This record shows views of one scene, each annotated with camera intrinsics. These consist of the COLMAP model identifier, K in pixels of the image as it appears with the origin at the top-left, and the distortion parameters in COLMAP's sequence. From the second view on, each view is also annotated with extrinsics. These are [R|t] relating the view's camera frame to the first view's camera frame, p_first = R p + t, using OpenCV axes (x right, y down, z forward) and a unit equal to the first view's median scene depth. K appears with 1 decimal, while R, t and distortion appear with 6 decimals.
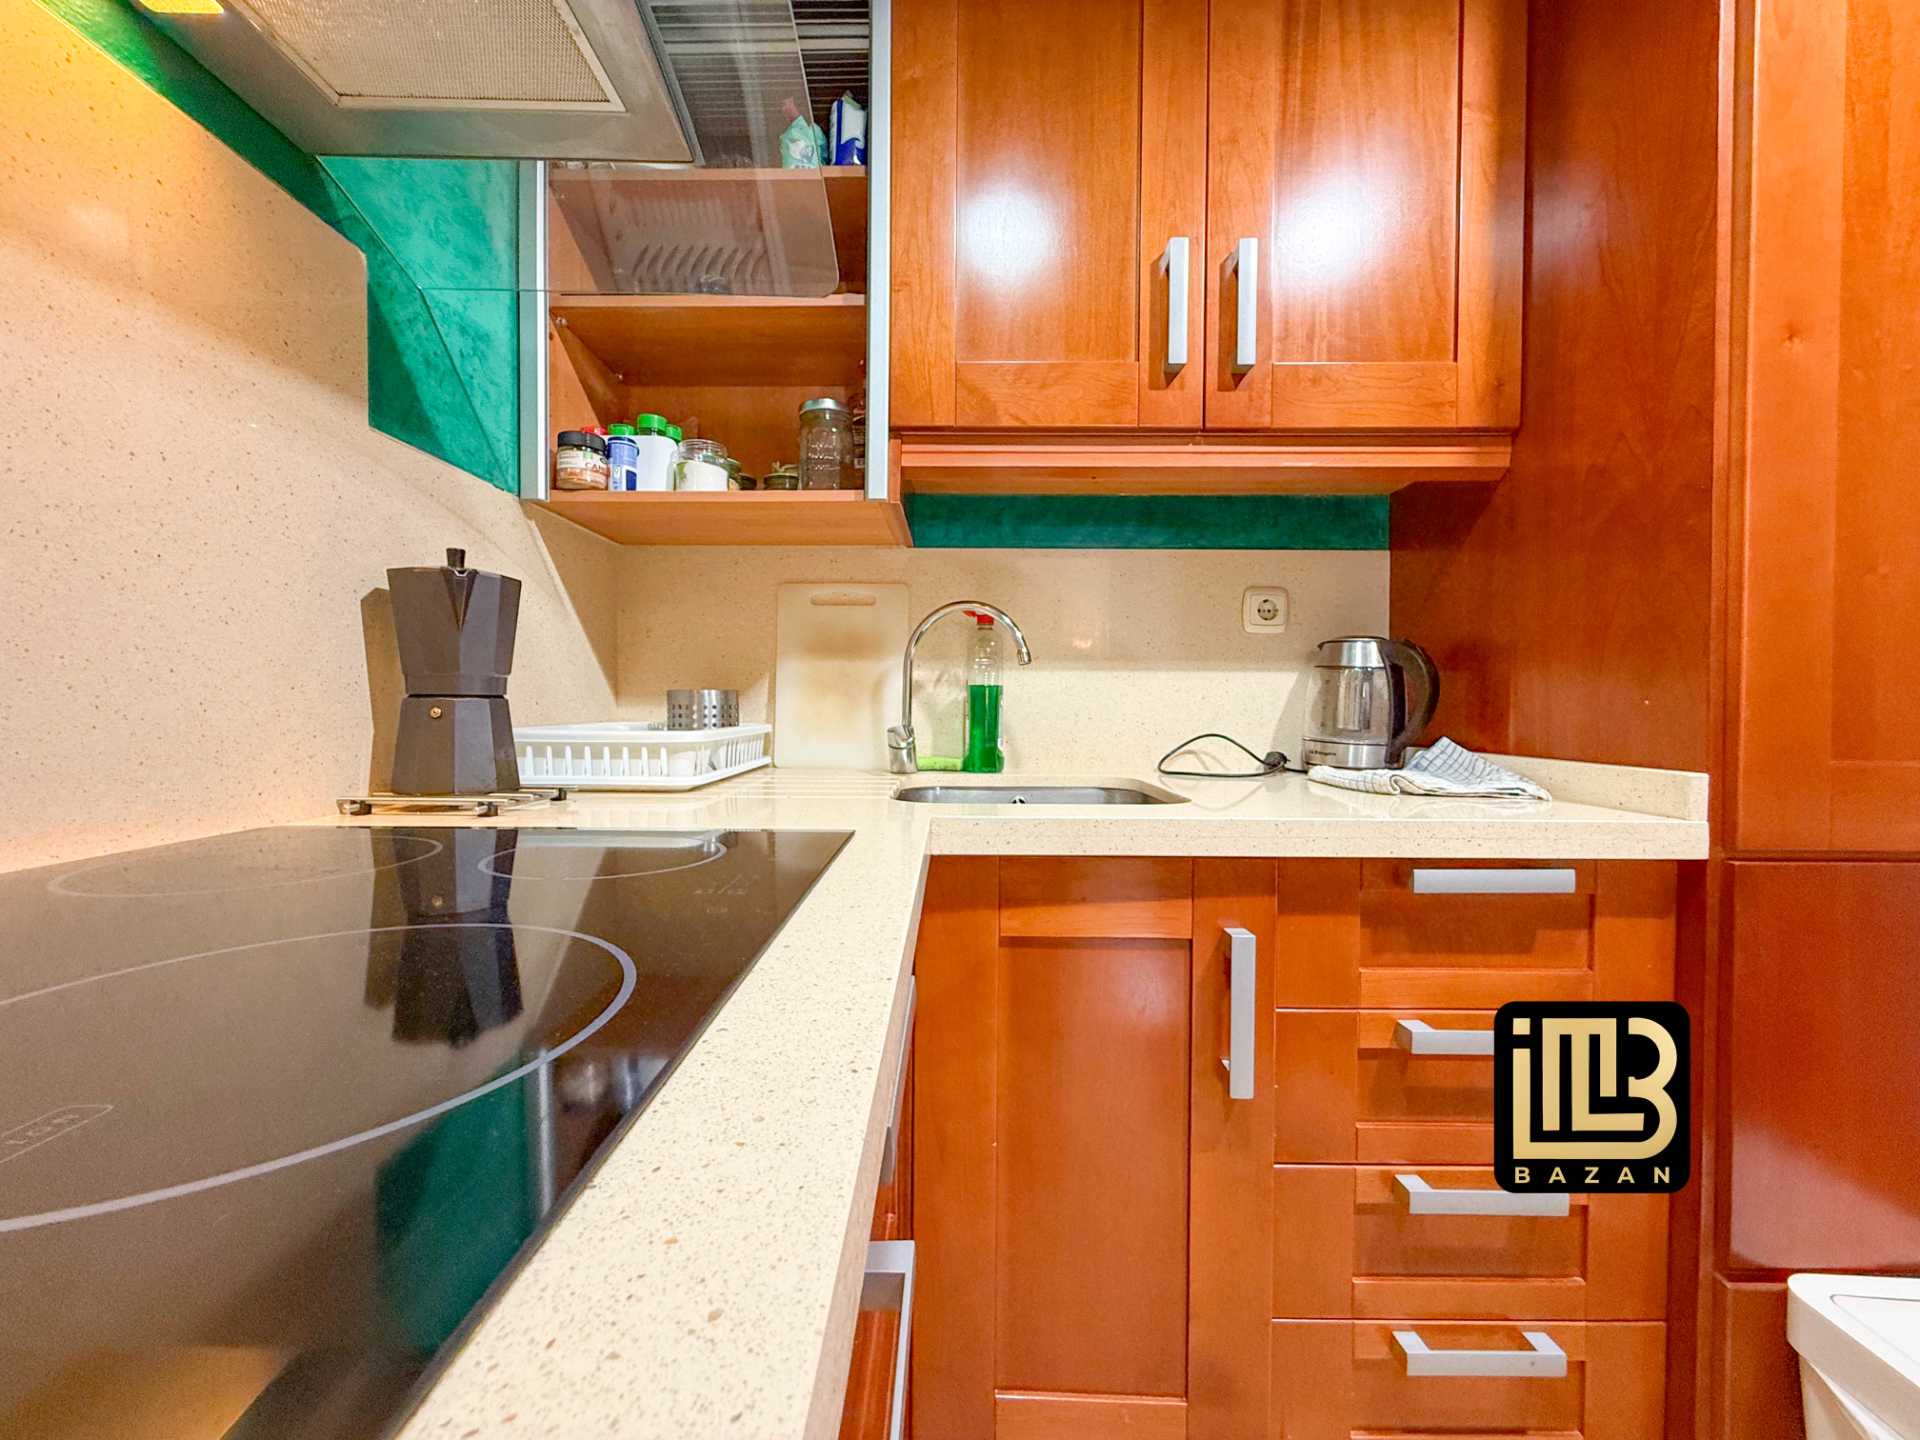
lens RADIAL K [[765.5, 0, 956.6], [0, 765.5, 721.6], [0, 0, 1]] dist [-0.002577, 0.000725]
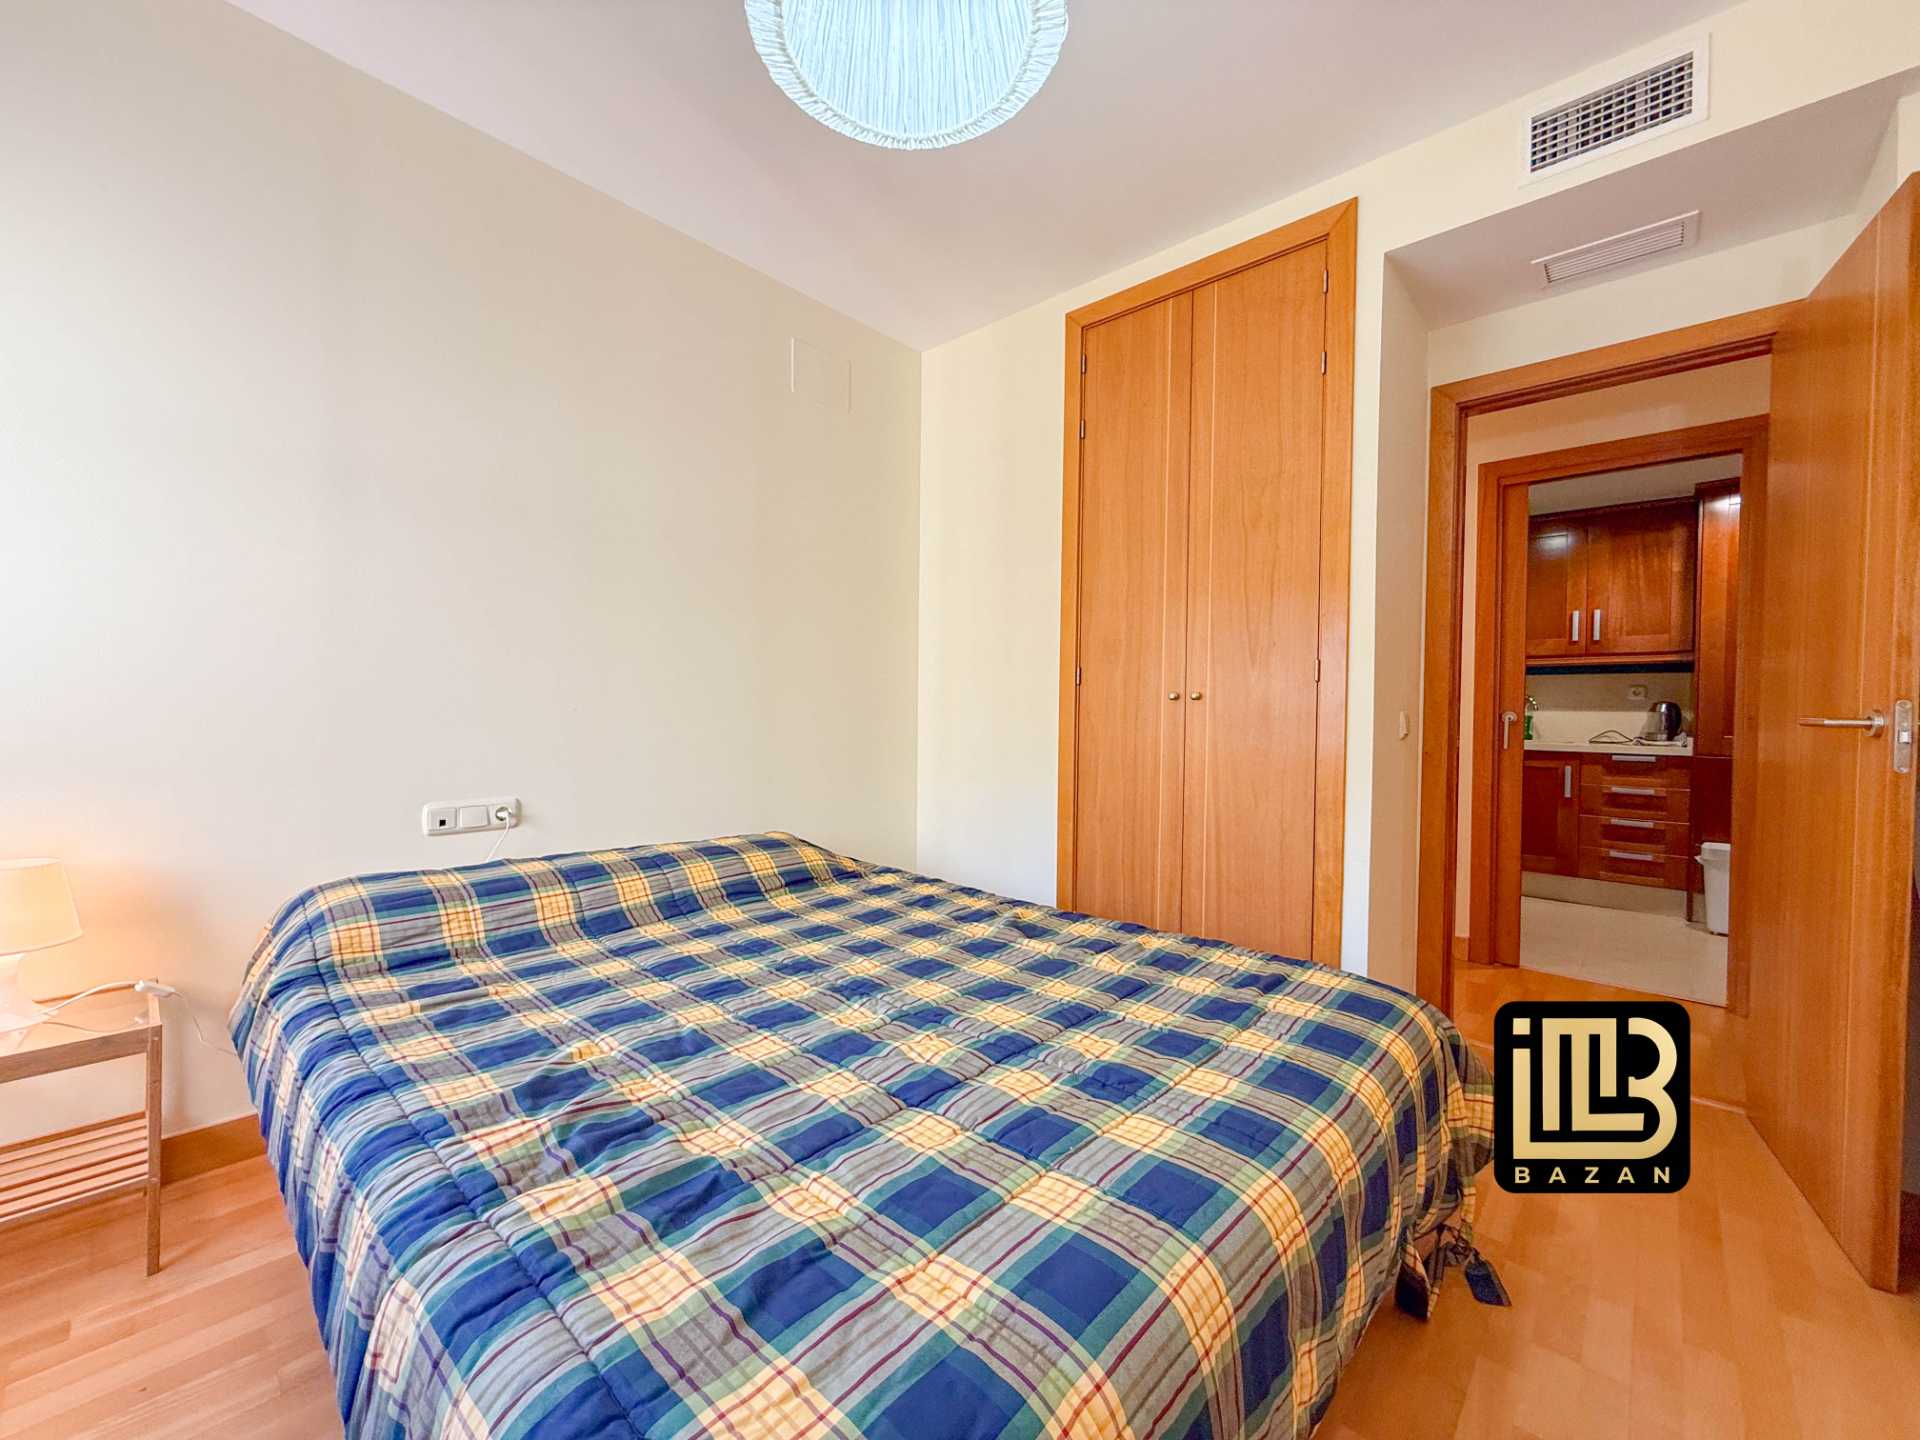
lens RADIAL K [[765.5, 0, 957.3], [0, 765.5, 732.3], [0, 0, 1]] dist [-0.002577, 0.000725]
pose [[0.733690, 0.013545, -0.679349, 0.643745], [-0.004148, 0.999872, 0.015456, -0.020323], [0.679471, -0.008522, 0.733653, -4.284651]]
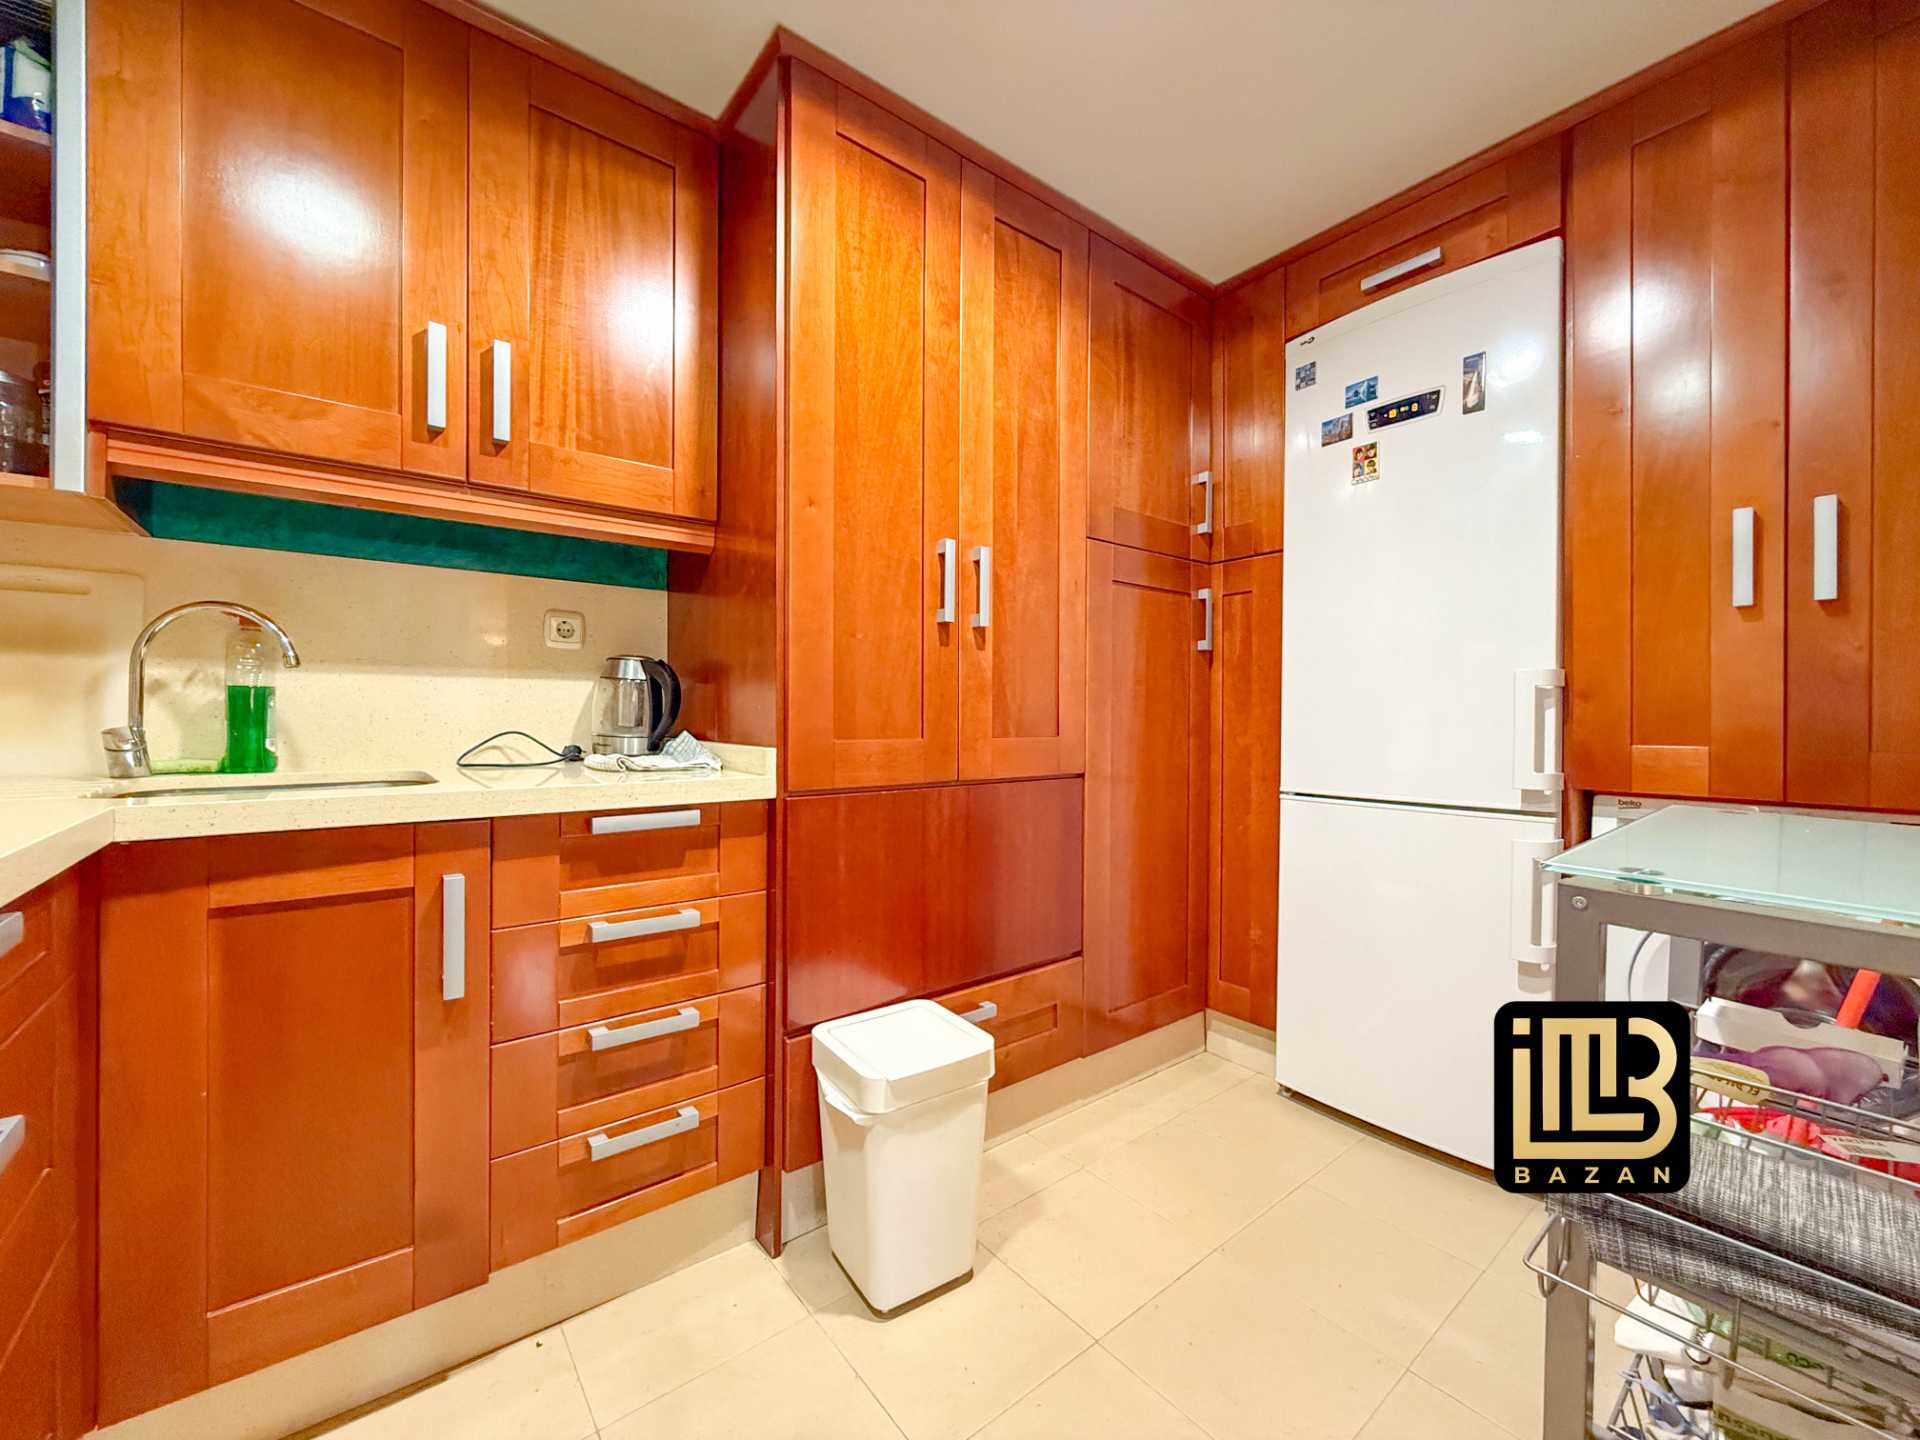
lens RADIAL K [[765.5, 0, 960.1], [0, 765.5, 720.1], [0, 0, 1]] dist [-0.002577, 0.000725]
pose [[0.779879, -0.005364, 0.625908, 0.171192], [0.008409, 0.999963, -0.001909, 0.008844], [-0.625874, 0.006752, 0.779895, -0.458505]]
